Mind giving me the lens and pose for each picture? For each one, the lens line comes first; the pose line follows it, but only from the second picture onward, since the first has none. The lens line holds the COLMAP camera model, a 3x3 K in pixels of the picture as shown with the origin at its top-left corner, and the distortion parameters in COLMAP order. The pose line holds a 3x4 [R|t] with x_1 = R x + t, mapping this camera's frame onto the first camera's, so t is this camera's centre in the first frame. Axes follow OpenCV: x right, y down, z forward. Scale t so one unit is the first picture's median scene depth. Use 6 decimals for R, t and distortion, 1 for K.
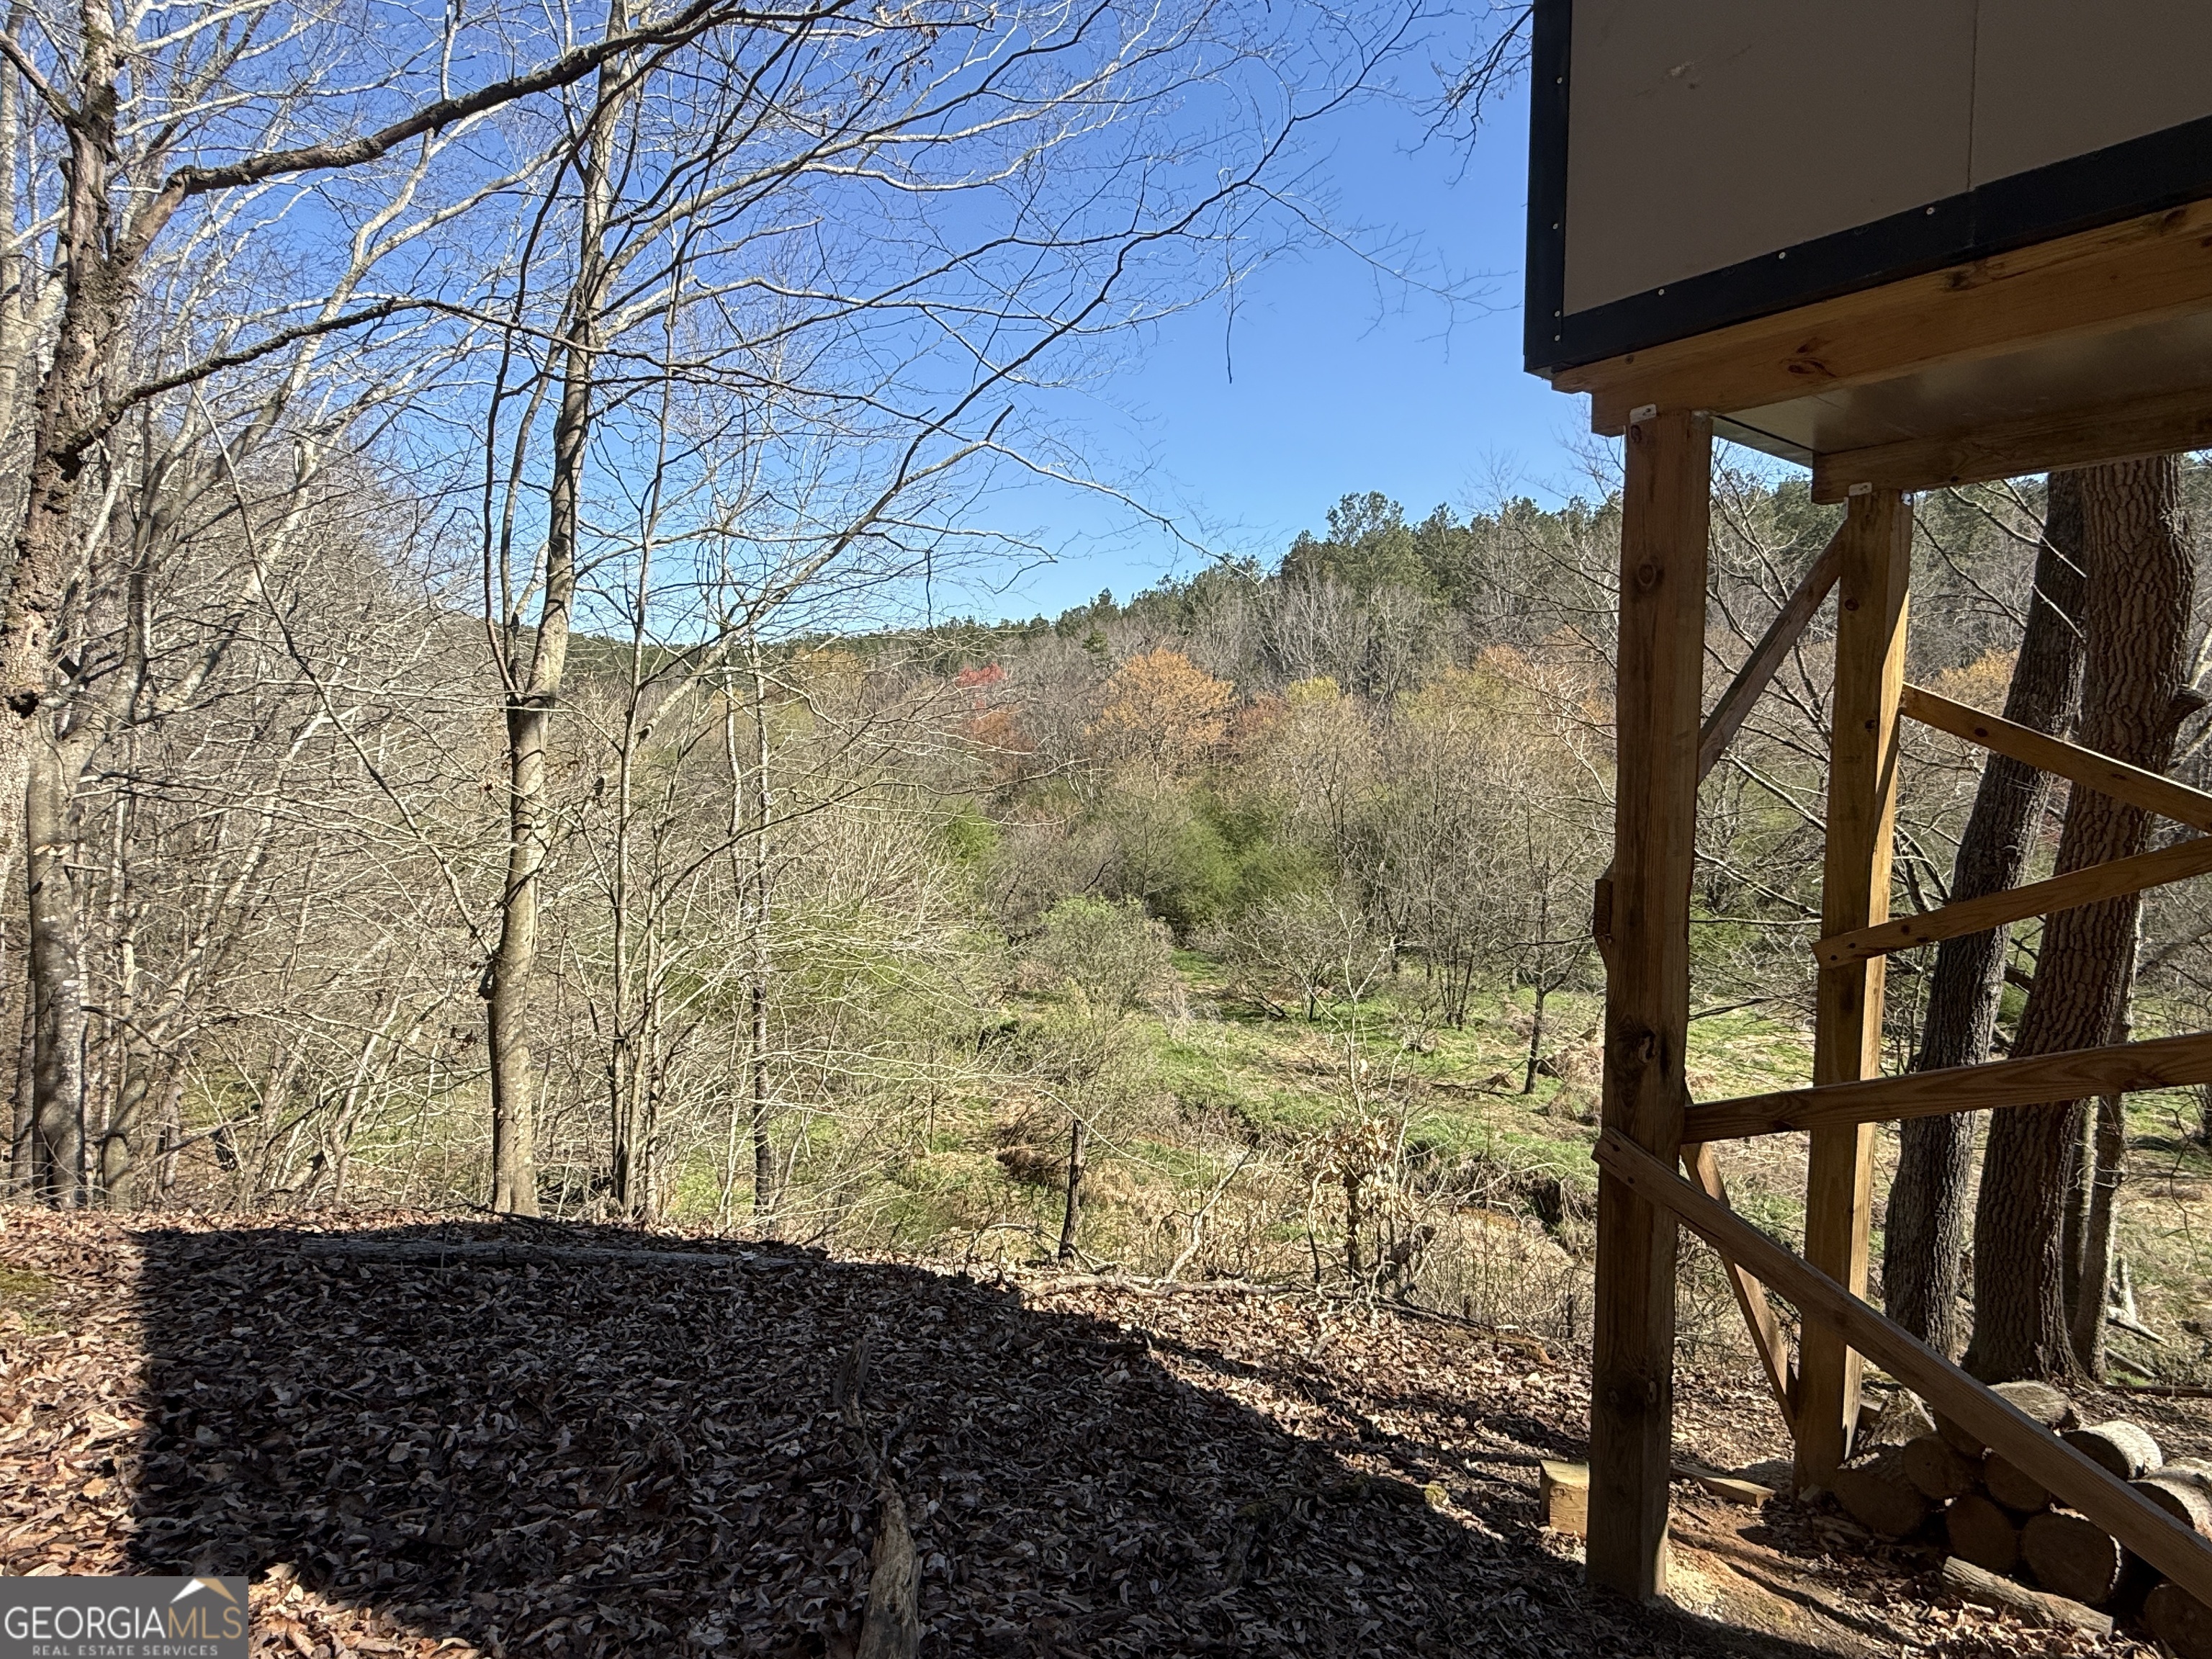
lens RADIAL K [[1197.0, 0, 1090.0], [0, 1197.0, 836.4], [0, 0, 1]] dist [0.001513, -0.000404]
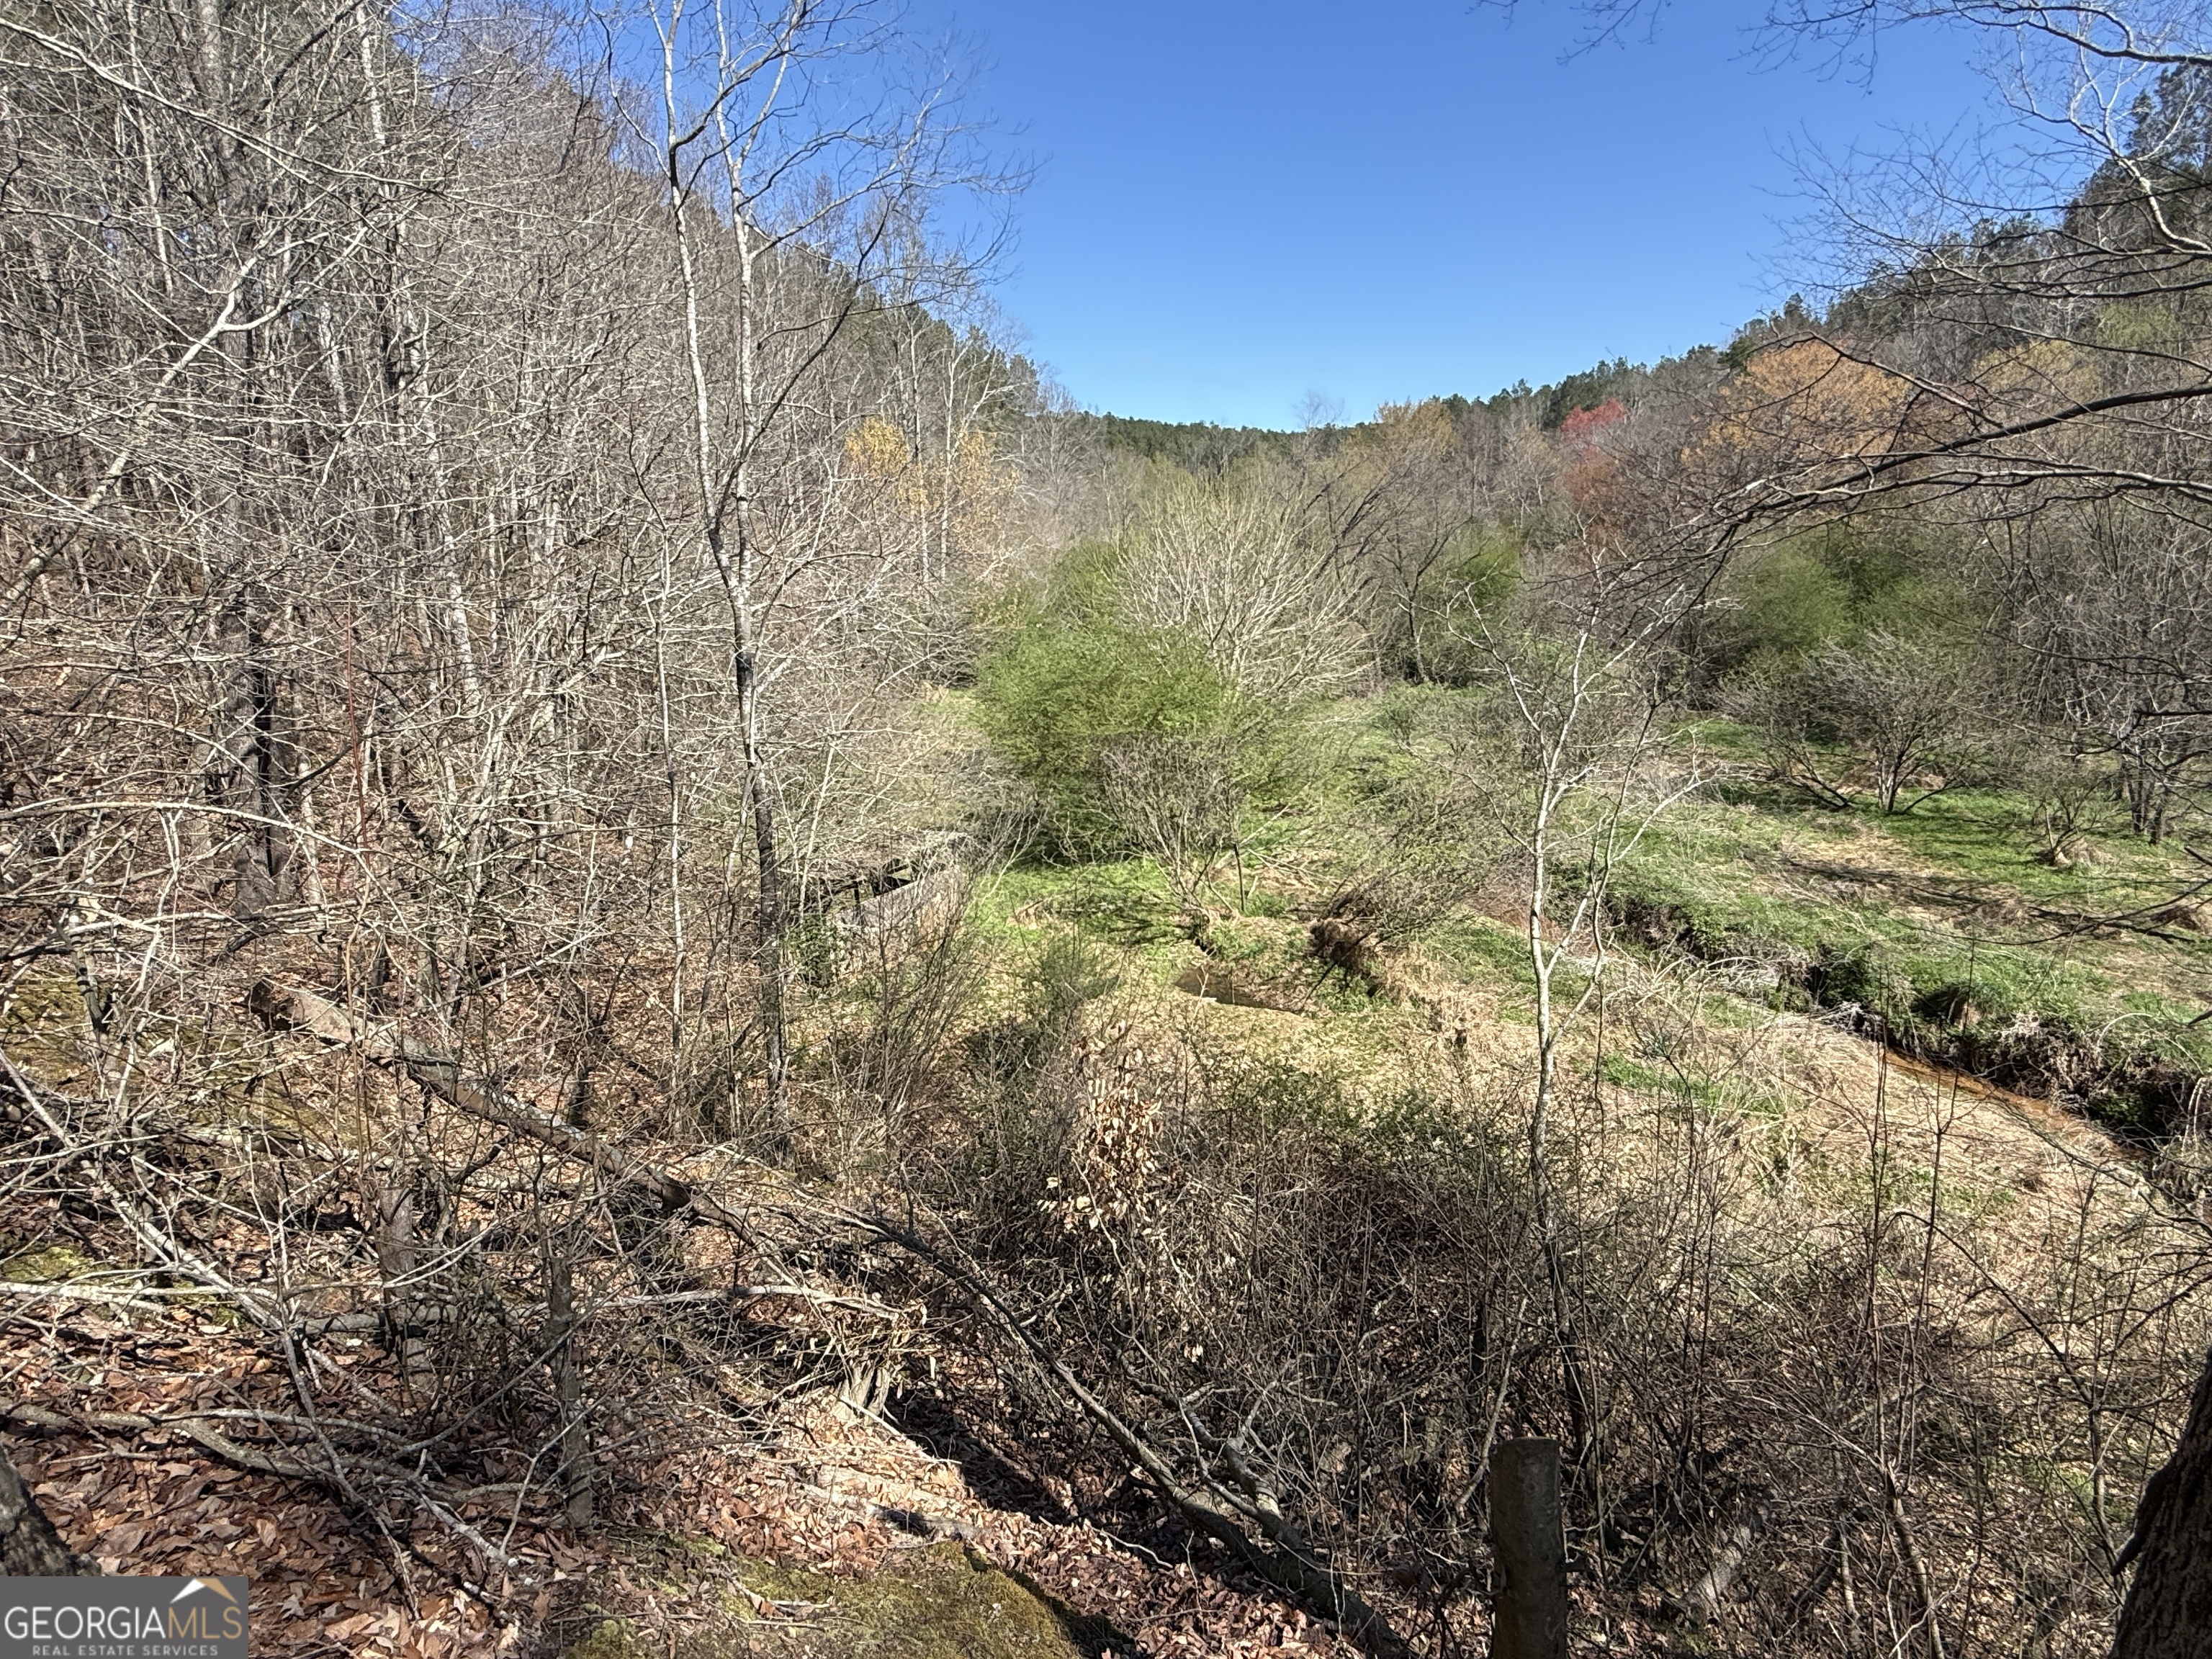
lens RADIAL K [[1197.0, 0, 1103.7], [0, 1197.0, 837.4], [0, 0, 1]] dist [0.001513, -0.000404]
pose [[0.869009, 0.080351, -0.488229, 0.147667], [0.003629, 0.985665, 0.168677, 0.053245], [0.494783, -0.148354, 0.856260, 0.187471]]
